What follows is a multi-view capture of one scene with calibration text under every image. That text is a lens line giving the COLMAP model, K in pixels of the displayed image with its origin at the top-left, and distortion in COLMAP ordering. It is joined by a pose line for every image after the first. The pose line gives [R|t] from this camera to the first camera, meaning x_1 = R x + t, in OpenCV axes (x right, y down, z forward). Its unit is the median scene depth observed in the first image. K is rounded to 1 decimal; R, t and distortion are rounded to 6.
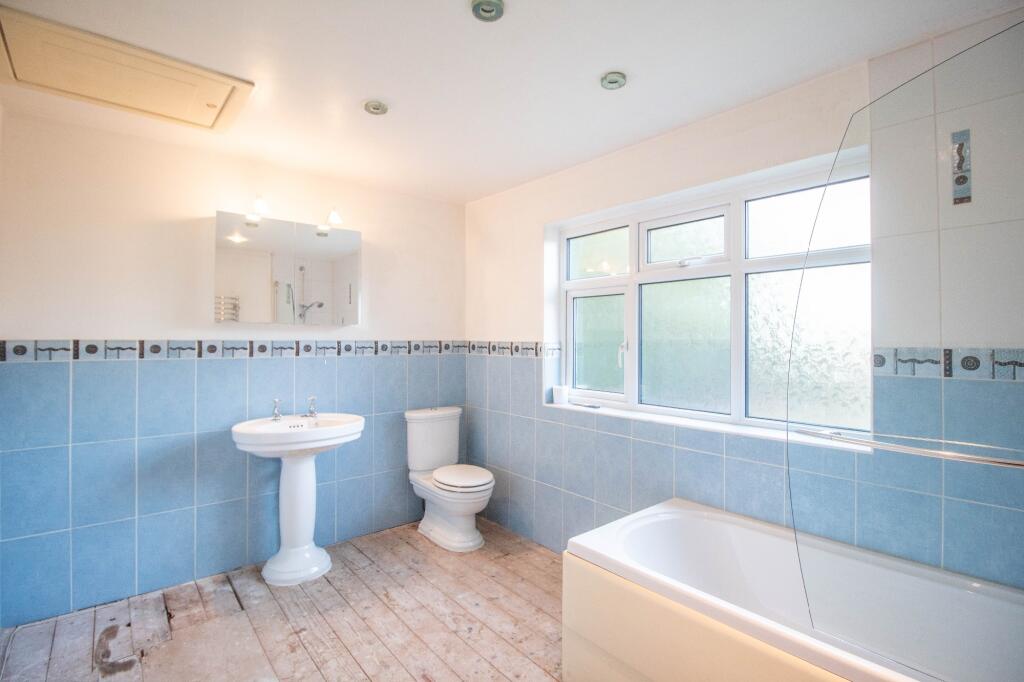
lens RADIAL K [[474.0, 0, 520.1], [0, 474.0, 331.9], [0, 0, 1]] dist [-0.017674, -0.000326]
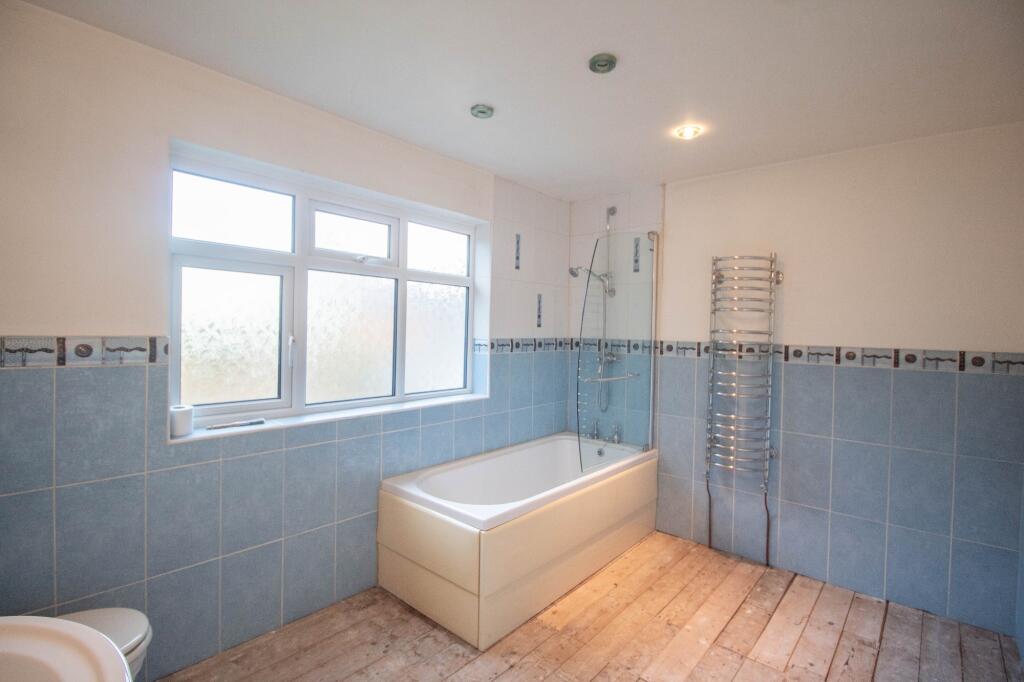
lens RADIAL K [[465.9, 0, 512.0], [0, 465.9, 341.0], [0, 0, 1]] dist [-0.000923, -0.000306]
pose [[-0.130434, -0.021785, 0.991218, -0.848470], [-0.027775, 0.999446, 0.018311, 0.007214], [-0.991068, -0.025143, -0.130967, 0.967789]]
